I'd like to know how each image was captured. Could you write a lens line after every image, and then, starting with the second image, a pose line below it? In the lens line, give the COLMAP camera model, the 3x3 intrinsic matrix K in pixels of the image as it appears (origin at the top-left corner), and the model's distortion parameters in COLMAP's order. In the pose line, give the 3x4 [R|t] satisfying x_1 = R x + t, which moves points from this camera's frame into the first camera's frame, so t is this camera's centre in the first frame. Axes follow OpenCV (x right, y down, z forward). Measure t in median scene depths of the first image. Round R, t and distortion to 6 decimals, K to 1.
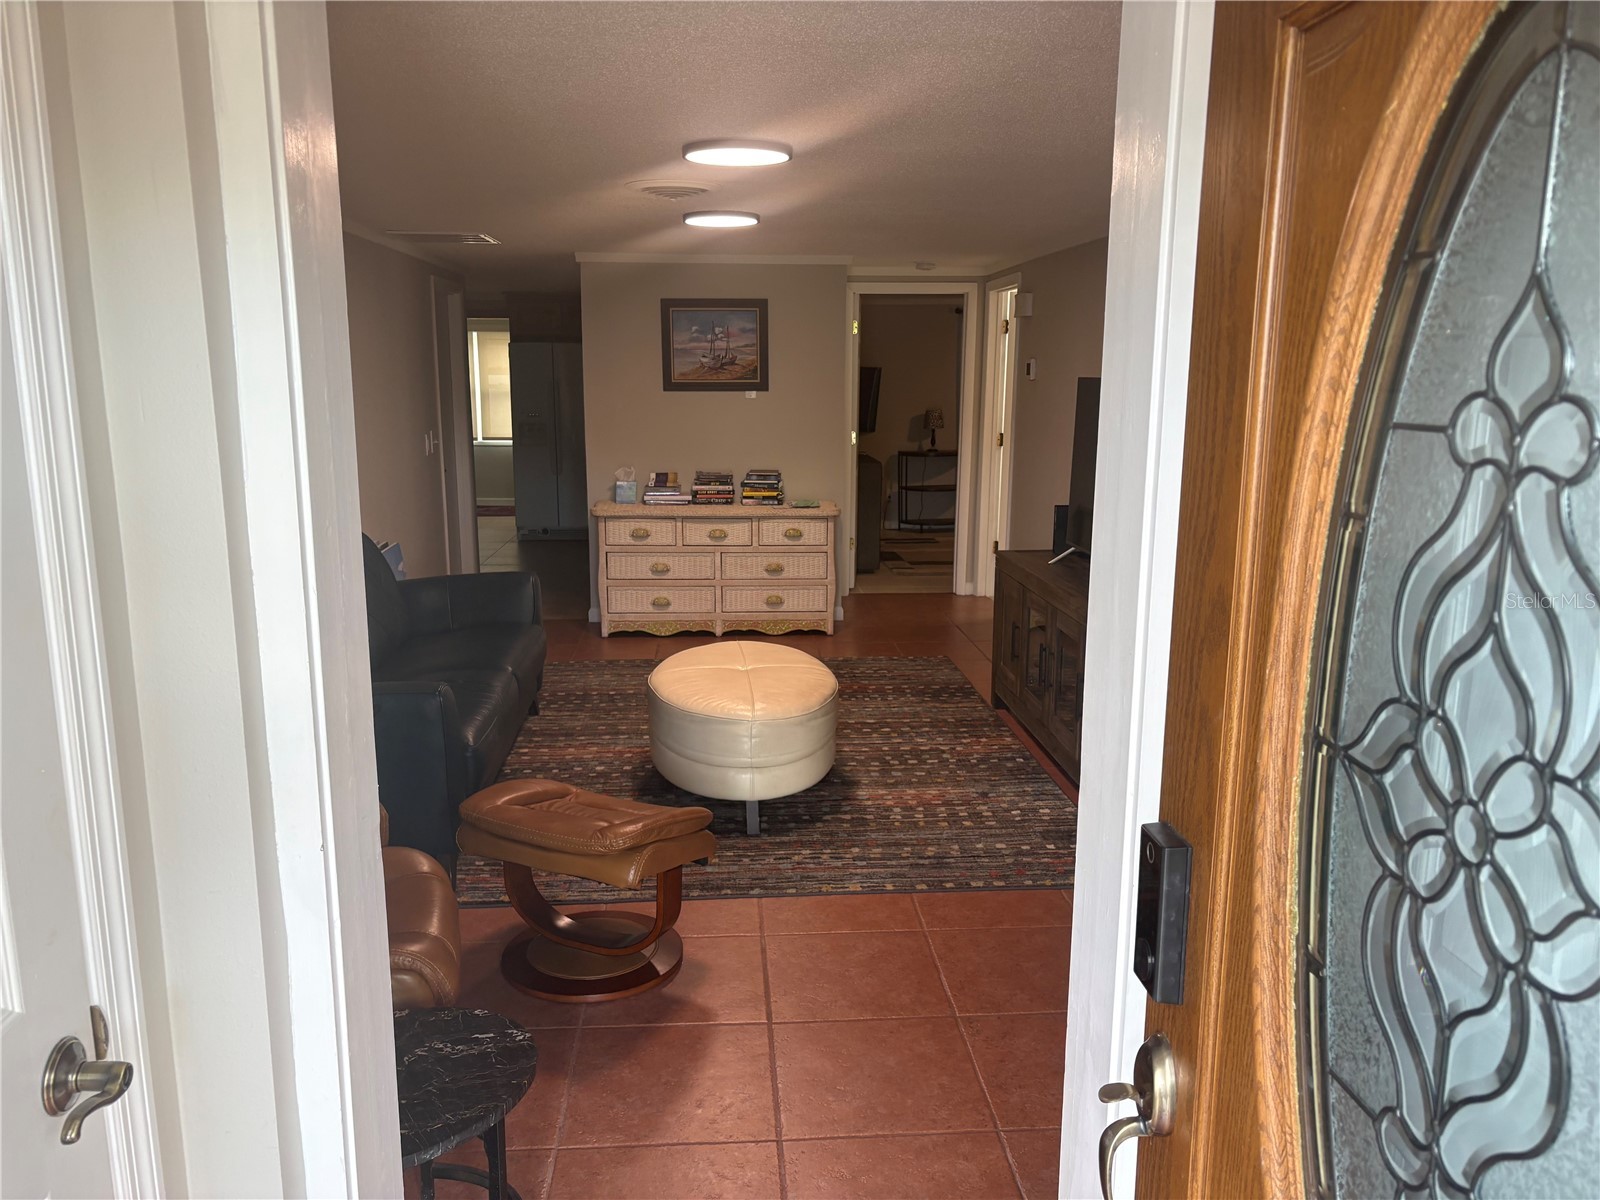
lens RADIAL K [[1206.3, 0, 787.2], [0, 1206.3, 603.0], [0, 0, 1]] dist [0.175869, -0.000033]
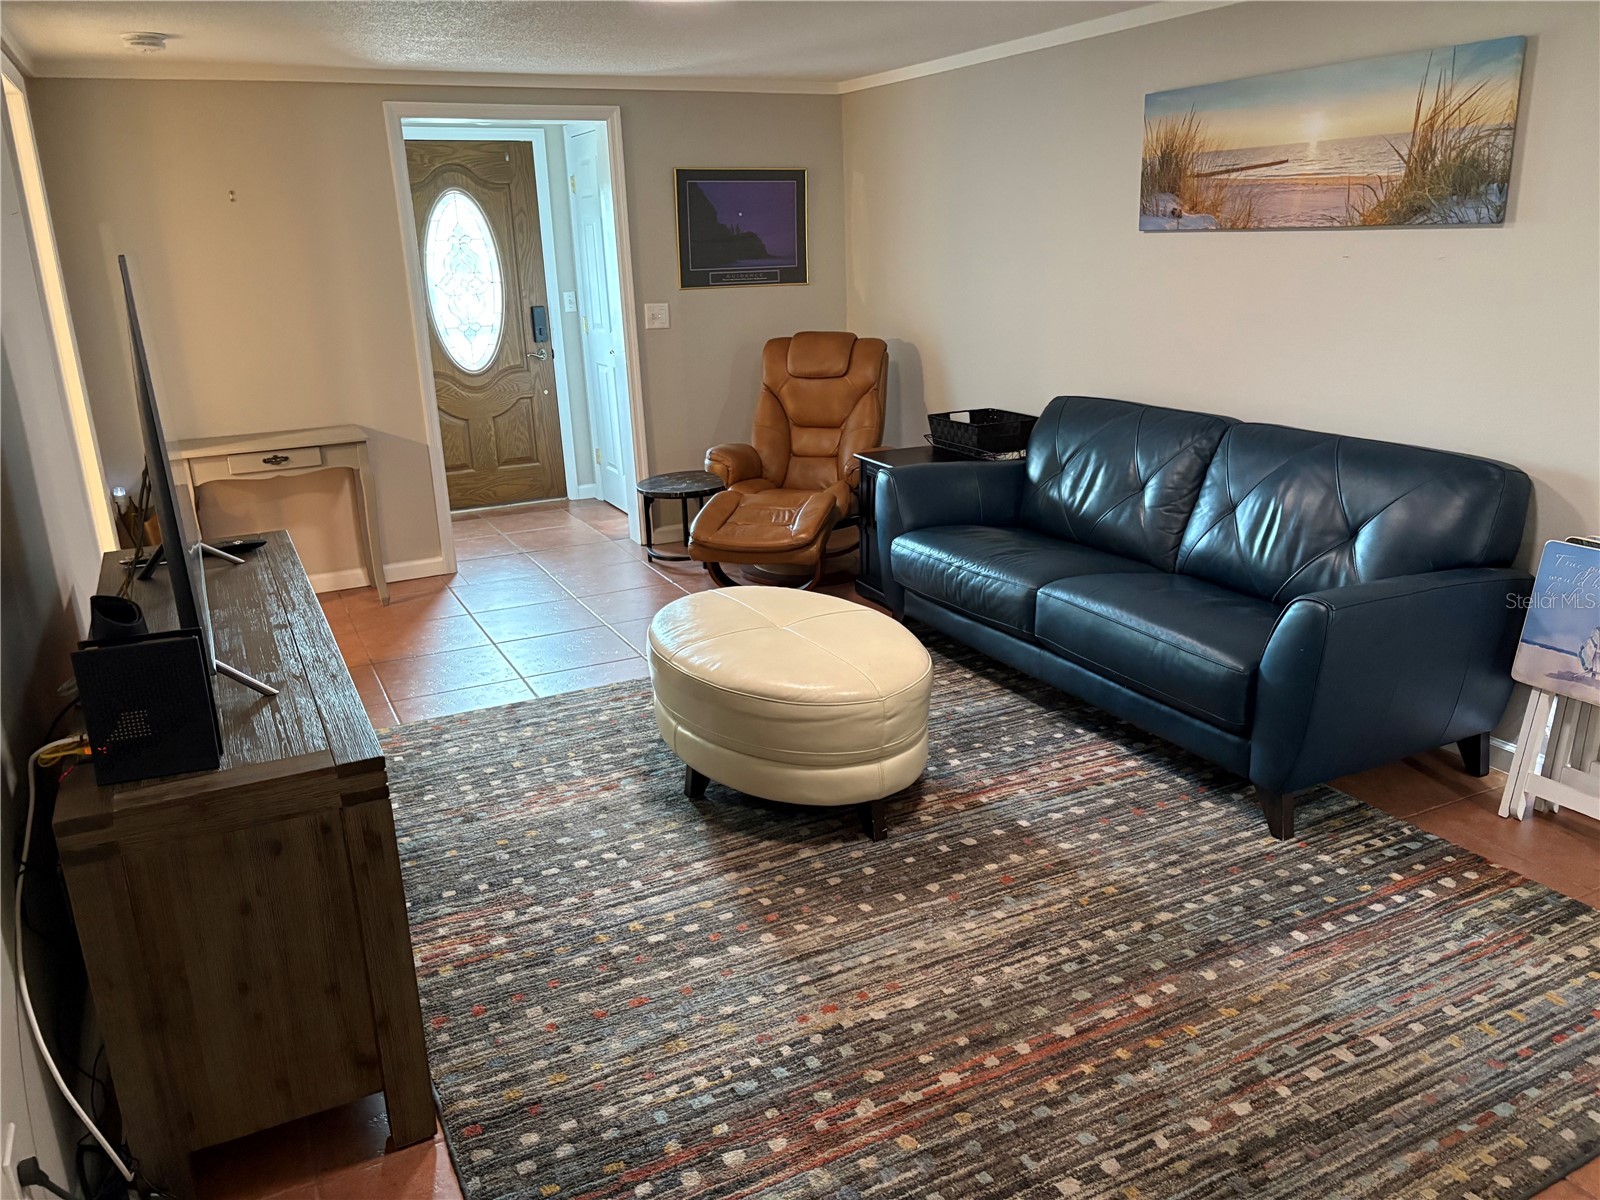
lens RADIAL K [[1212.6, 0, 801.7], [0, 1212.6, 580.7], [0, 0, 1]] dist [0.099100, -0.075359]
pose [[-0.920066, 0.134469, -0.367962, 0.150406], [-0.045753, 0.895939, 0.441815, -0.202971], [0.389082, 0.423335, -0.818170, 1.063622]]
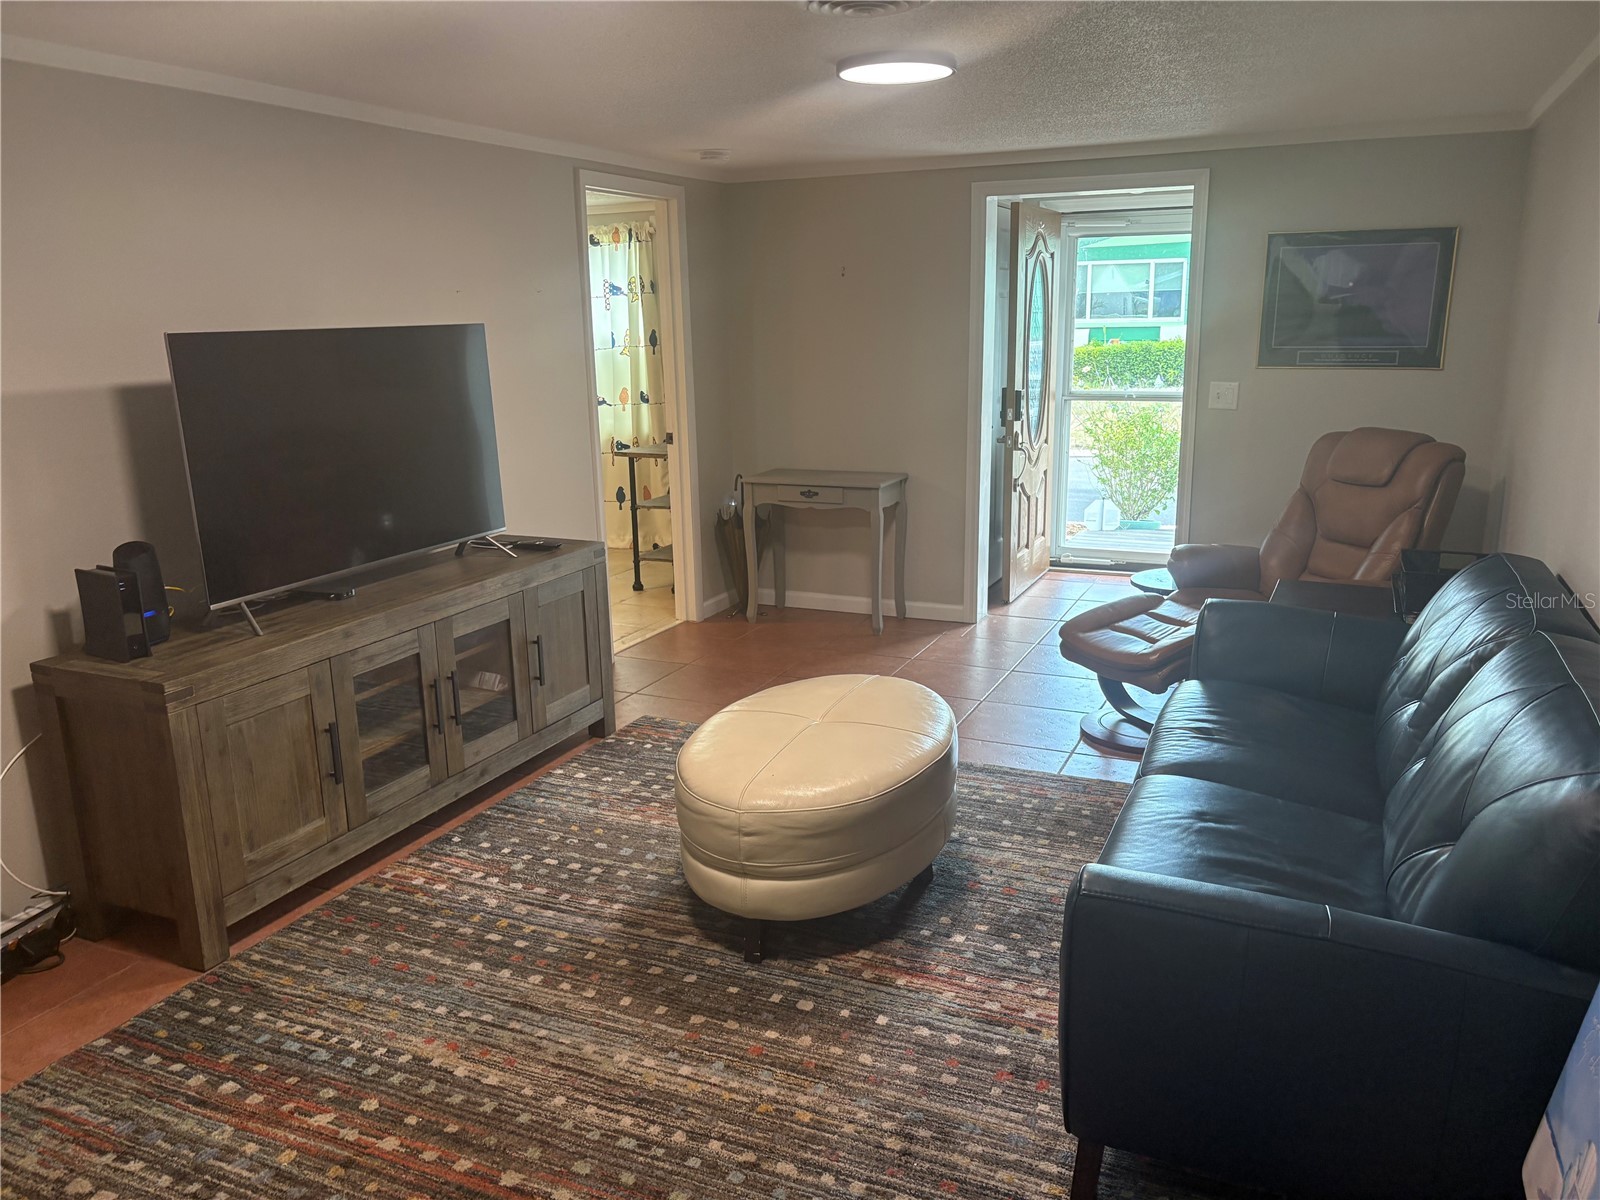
lens RADIAL K [[1208.4, 0, 806.9], [0, 1208.4, 594.4], [0, 0, 1]] dist [0.066918, -0.077480]
pose [[-0.885729, -0.094299, 0.454523, -0.232076], [0.103859, 0.914070, 0.392031, -0.199386], [-0.452434, 0.394440, -0.799825, 1.024817]]
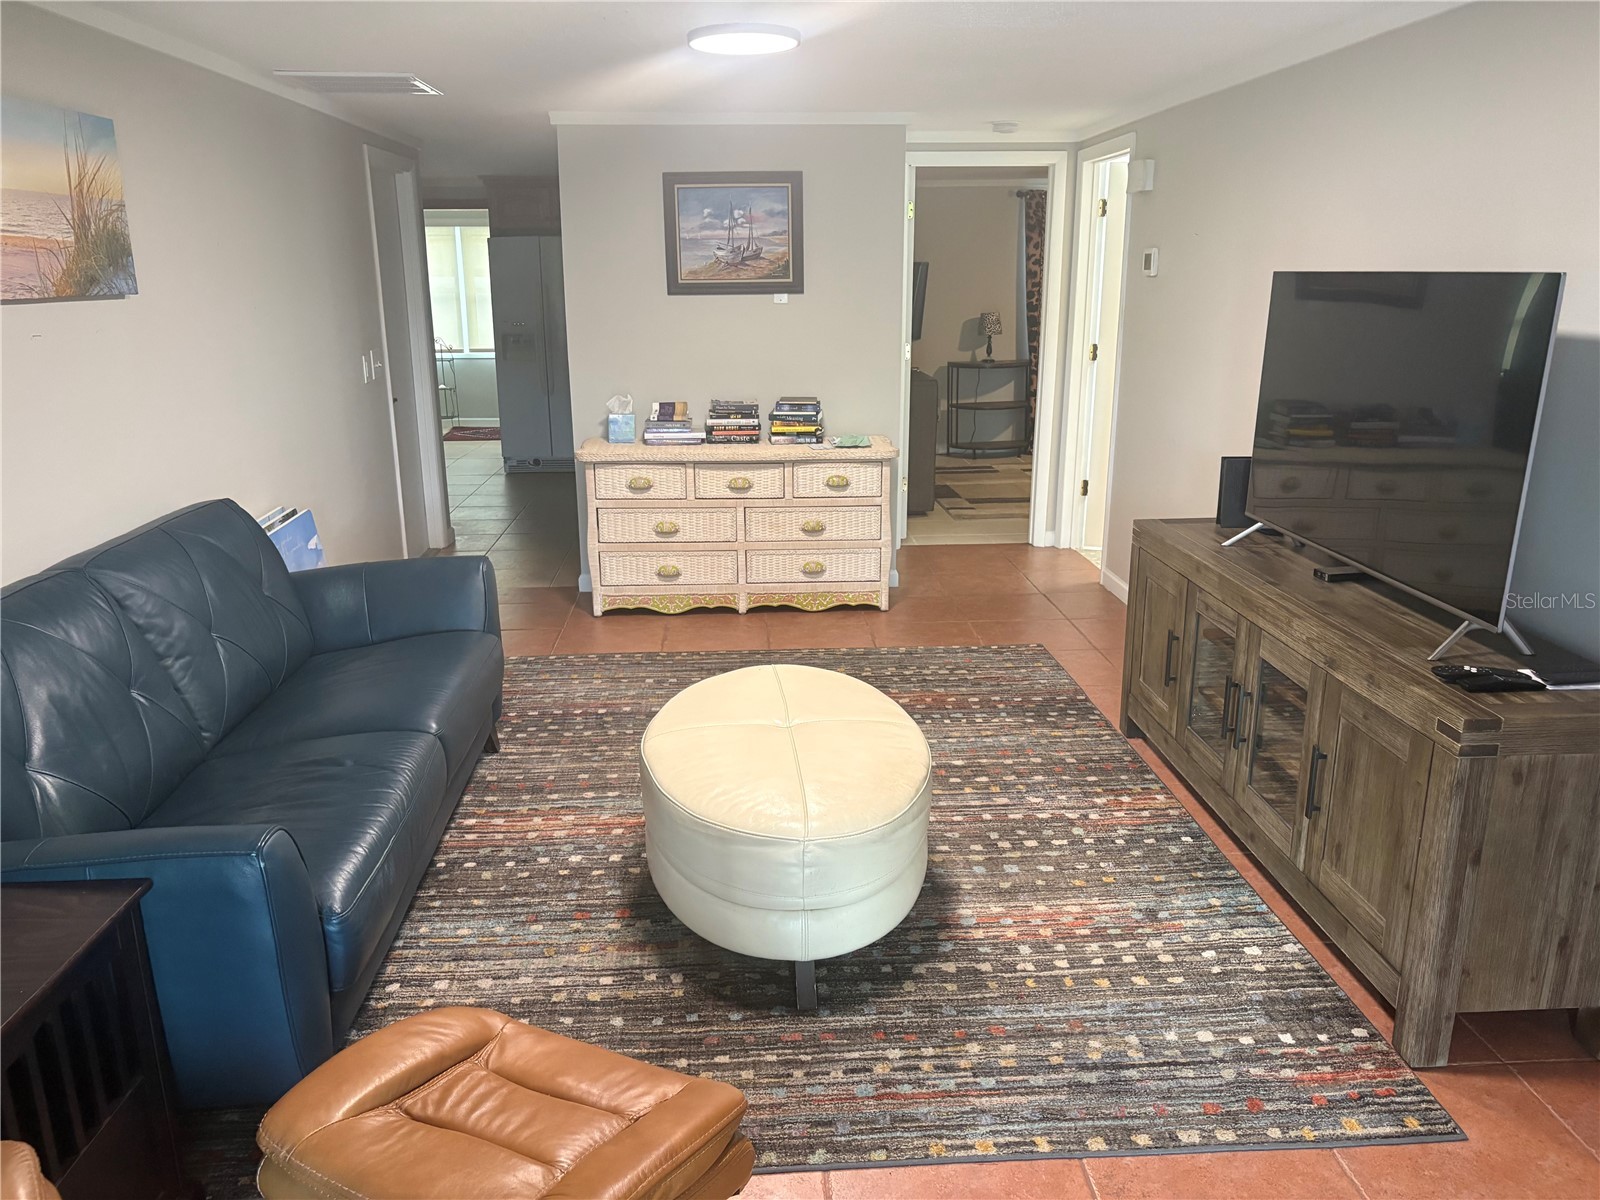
lens RADIAL K [[1205.4, 0, 793.0], [0, 1205.4, 605.2], [0, 0, 1]] dist [0.111458, -0.158941]
pose [[0.999923, -0.006051, -0.010807, -0.016127], [0.006905, 0.996709, 0.080764, -0.042371], [0.010283, -0.080833, 0.996675, 0.229467]]
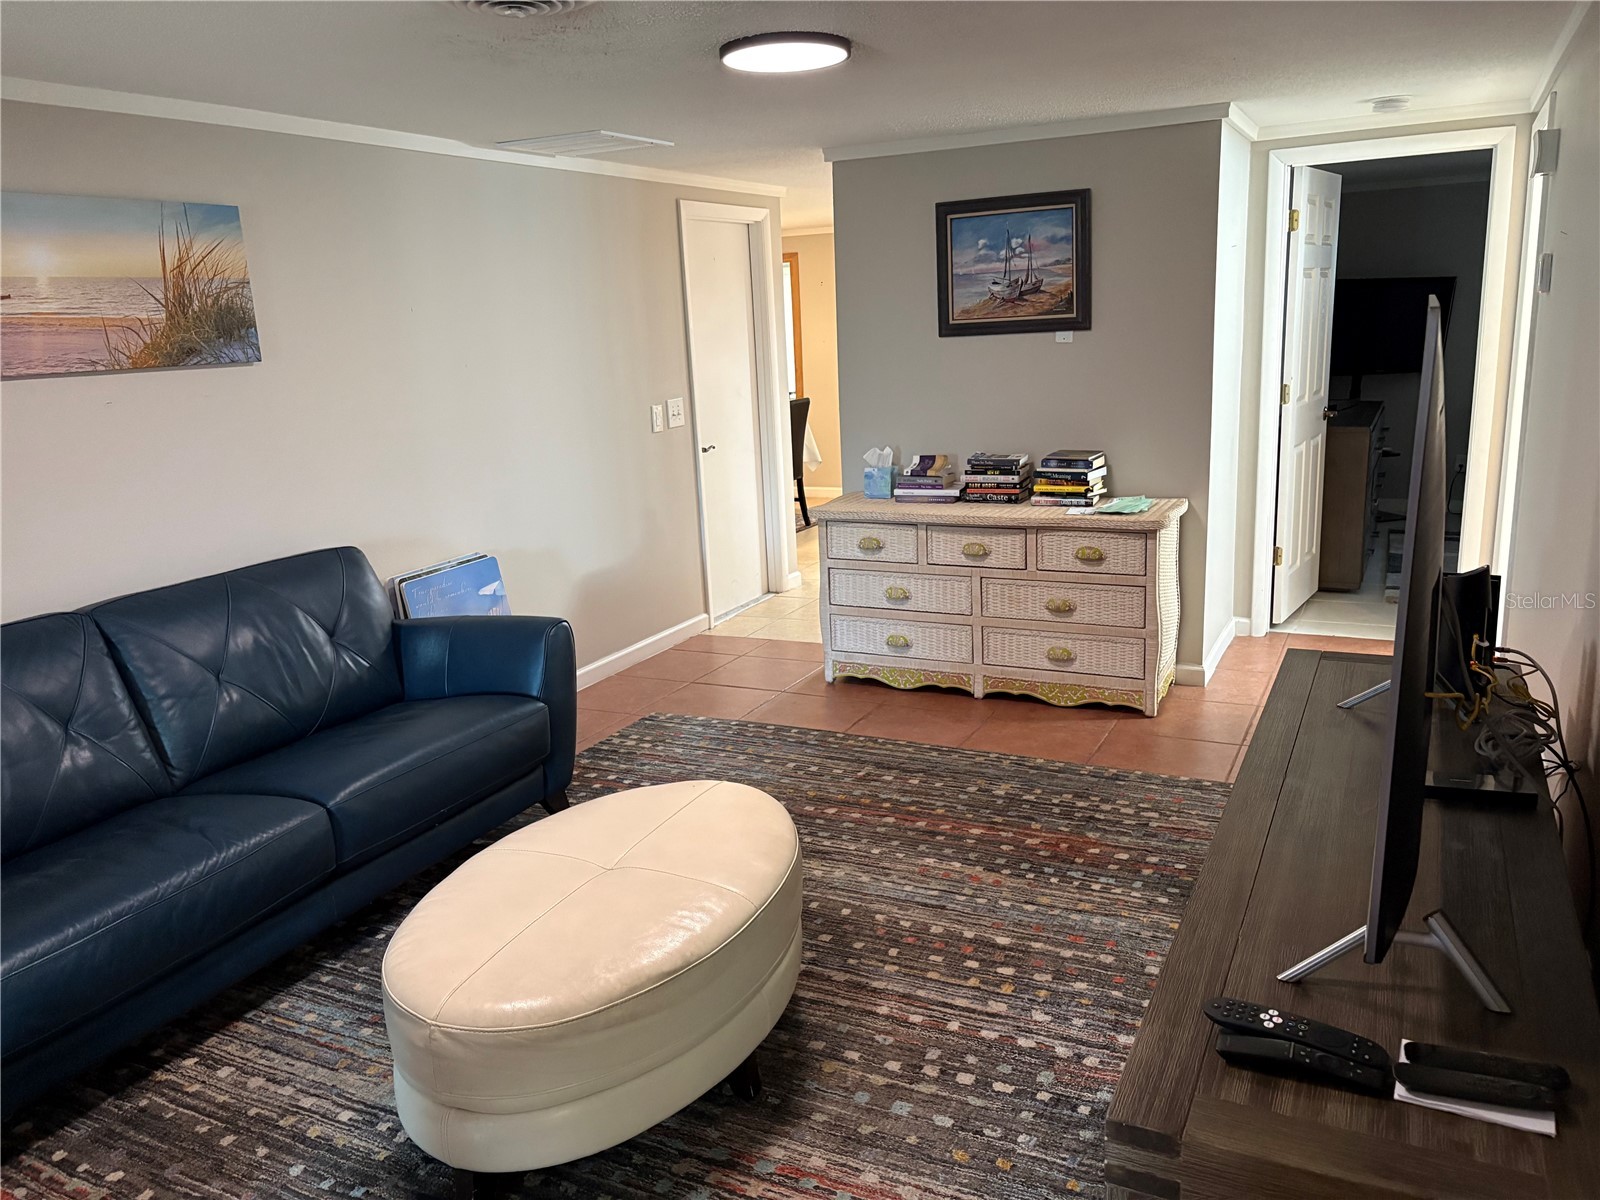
lens RADIAL K [[1209.1, 0, 800.0], [0, 1209.1, 600.0], [0, 0, 1]] dist [0.061889, -0.074988]
pose [[0.860691, 0.074928, -0.503585, 0.202334], [-0.048303, 0.996667, 0.065738, -0.070121], [0.506832, -0.032256, 0.861441, 0.376877]]
